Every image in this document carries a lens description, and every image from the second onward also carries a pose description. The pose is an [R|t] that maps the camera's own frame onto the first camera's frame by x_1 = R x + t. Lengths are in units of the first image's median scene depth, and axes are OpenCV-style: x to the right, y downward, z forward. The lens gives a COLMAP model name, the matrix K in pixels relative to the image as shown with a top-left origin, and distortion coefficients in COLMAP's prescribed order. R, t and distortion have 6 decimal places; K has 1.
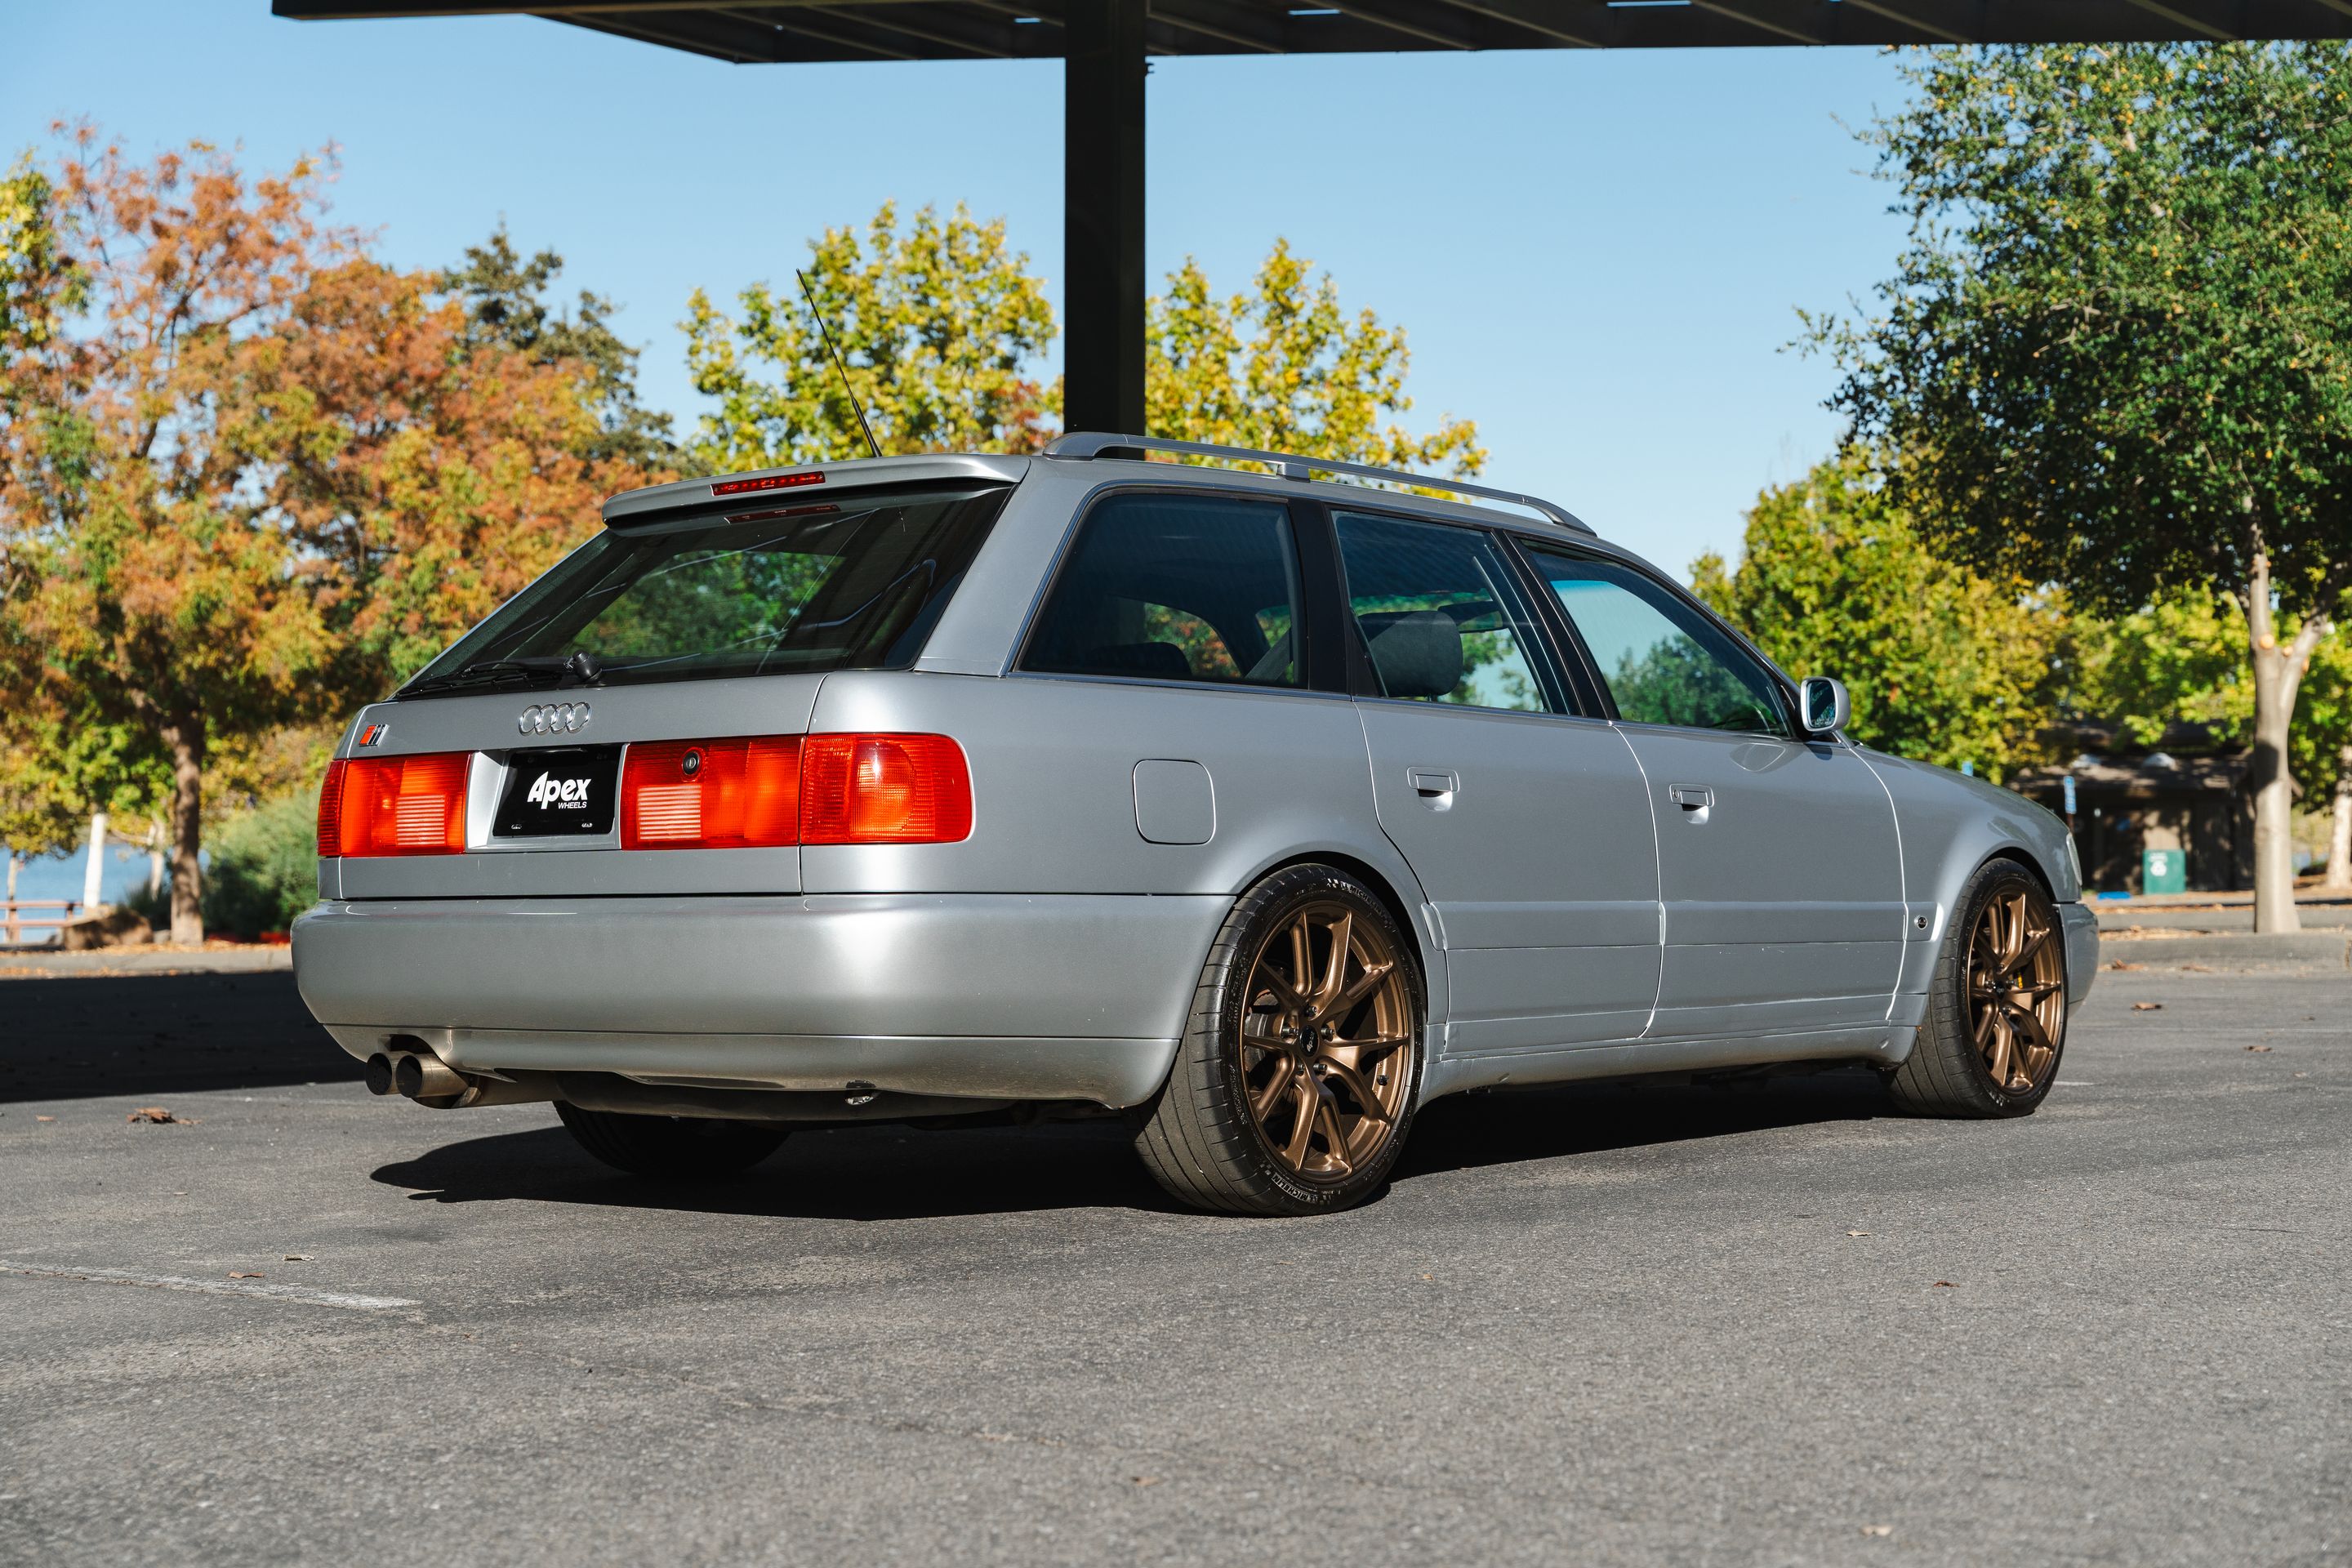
lens RADIAL K [[3455.0, 0, 1178.5], [0, 3455.0, 770.6], [0, 0, 1]] dist [0.014847, 0.012243]
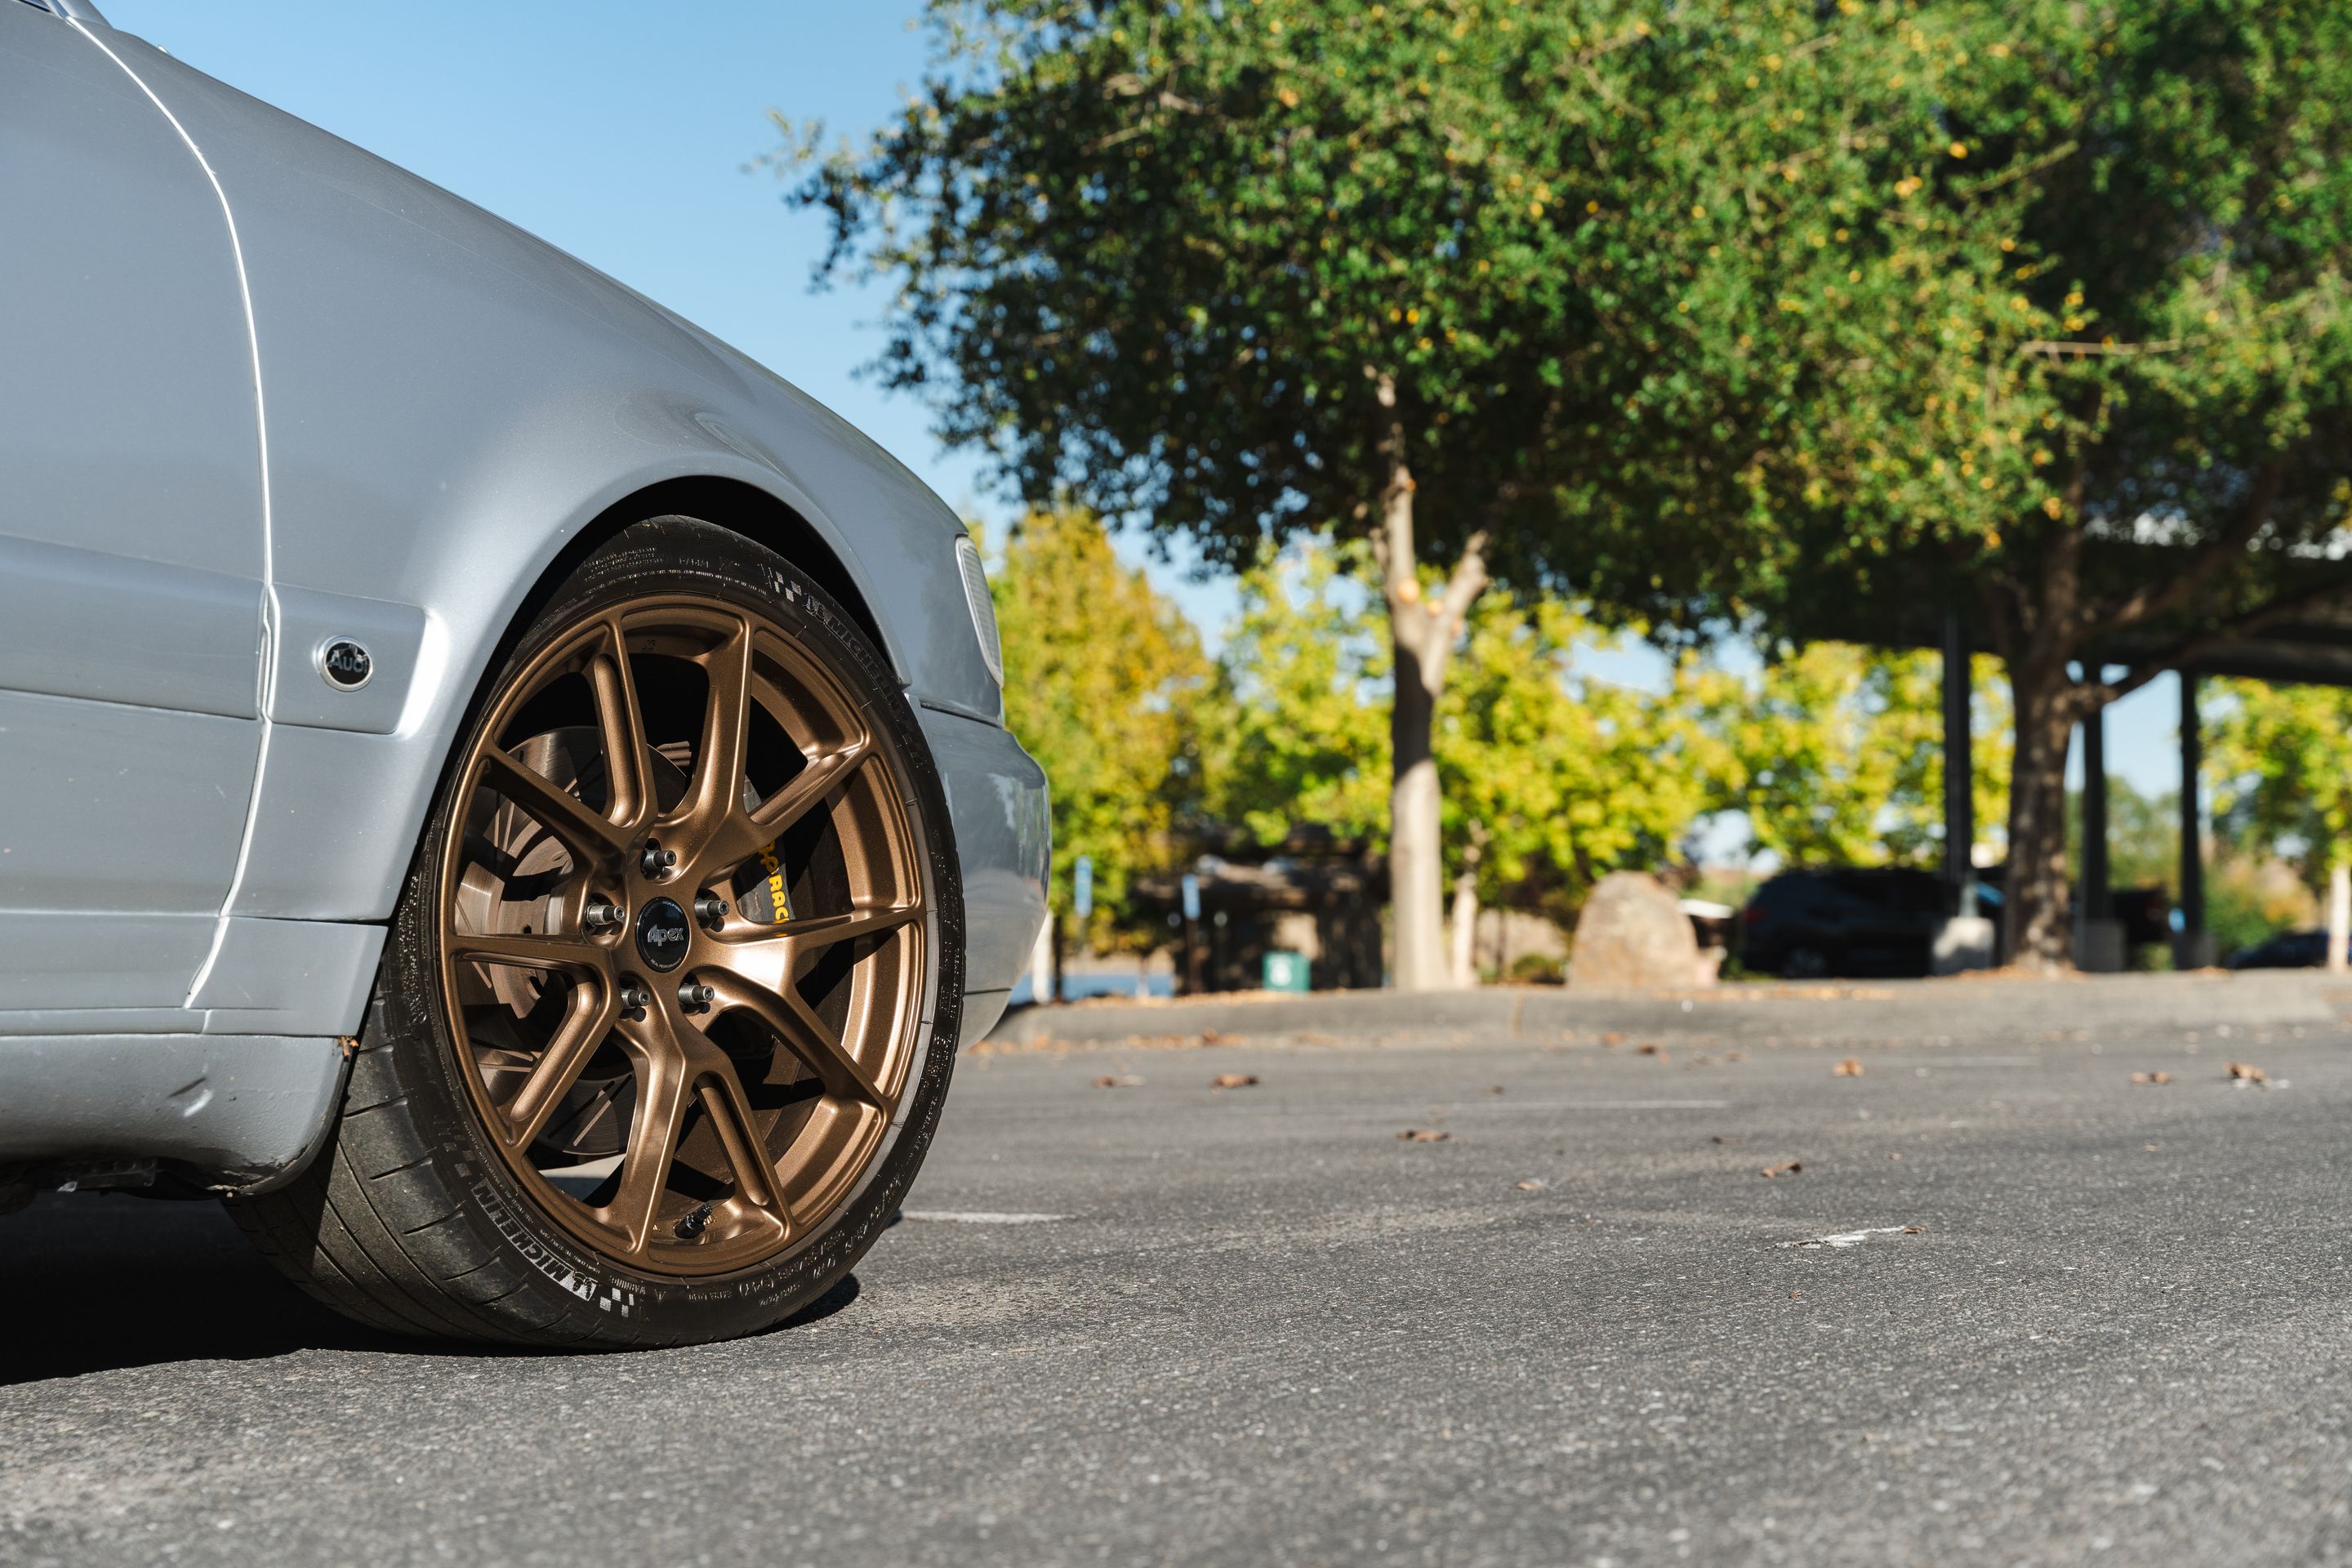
lens RADIAL K [[3498.3, 0, 1169.8], [0, 3498.3, 784.1], [0, 0, 1]] dist [0.012044, 0.048243]
pose [[0.970585, 0.008775, 0.240597, 0.056987], [-0.001255, 0.999506, -0.031391, 0.016846], [-0.240754, 0.030166, 0.970117, 0.191126]]
